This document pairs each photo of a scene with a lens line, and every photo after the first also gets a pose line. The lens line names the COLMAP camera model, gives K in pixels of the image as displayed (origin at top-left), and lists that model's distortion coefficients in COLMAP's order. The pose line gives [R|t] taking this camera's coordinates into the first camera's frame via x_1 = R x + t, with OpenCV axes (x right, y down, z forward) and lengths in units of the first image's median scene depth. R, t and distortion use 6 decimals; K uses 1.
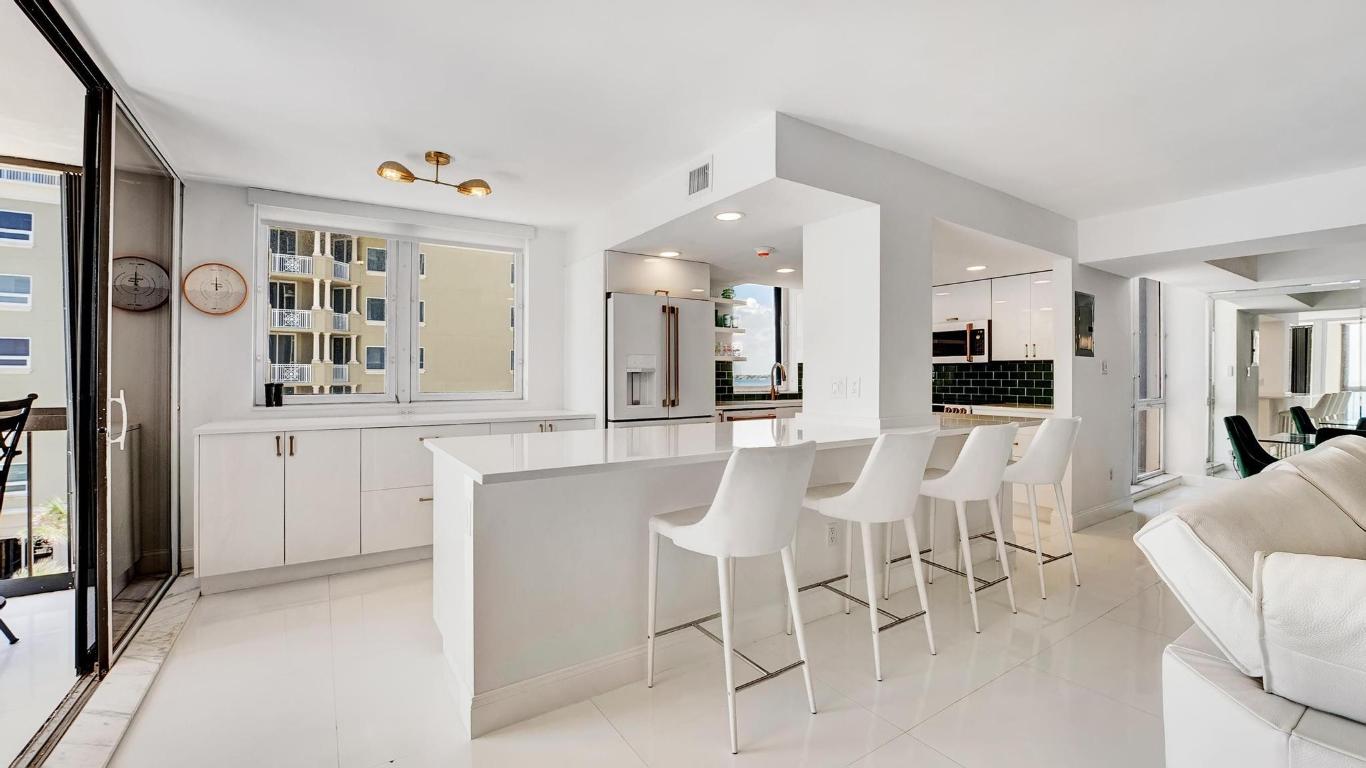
lens RADIAL K [[559.5, 0, 683.0], [0, 559.5, 384.0], [0, 0, 1]] dist [-0.000340, -0.000035]
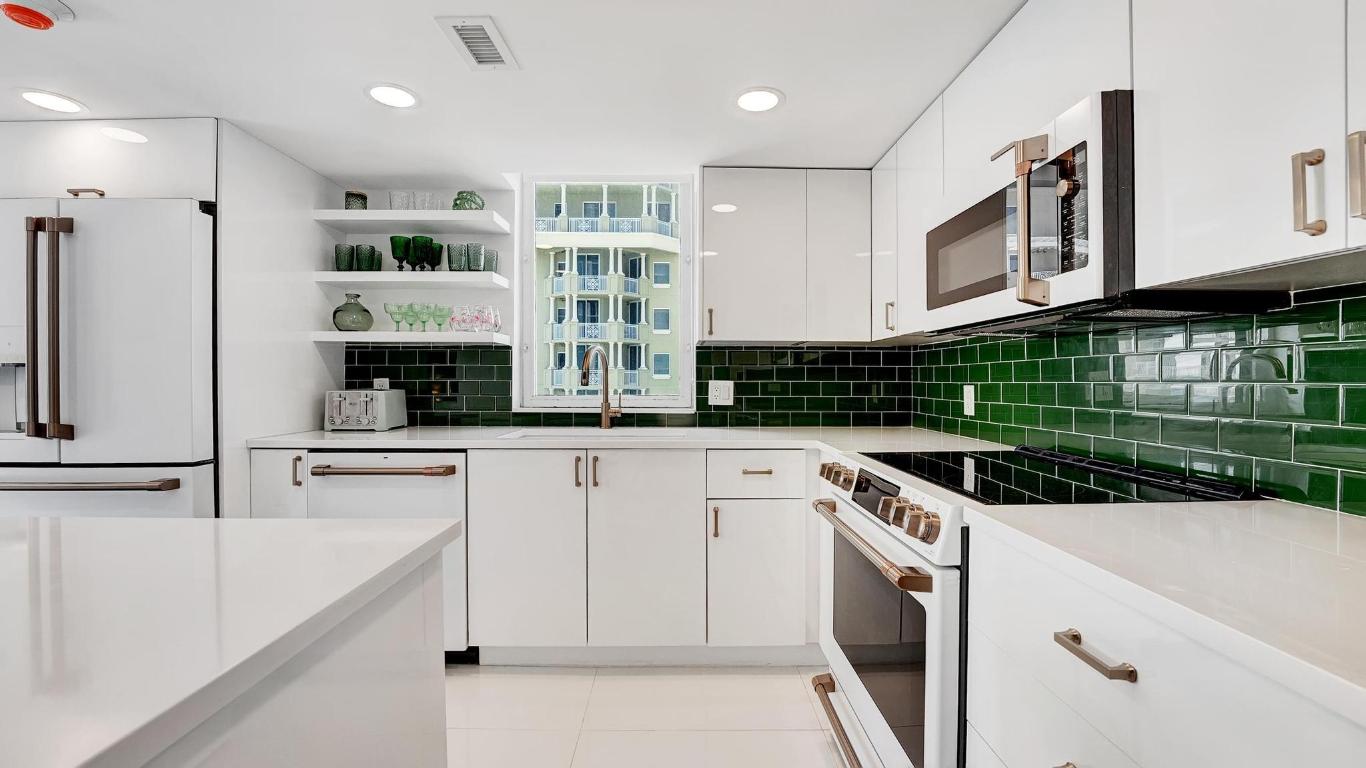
lens RADIAL K [[564.4, 0, 683.0], [0, 564.4, 384.0], [0, 0, 1]] dist [0.000047, -0.000014]
pose [[0.847610, 0.003243, -0.530610, 0.077311], [-0.008012, 0.999946, -0.006686, -0.000620], [0.530559, 0.009918, 0.847590, 0.109337]]
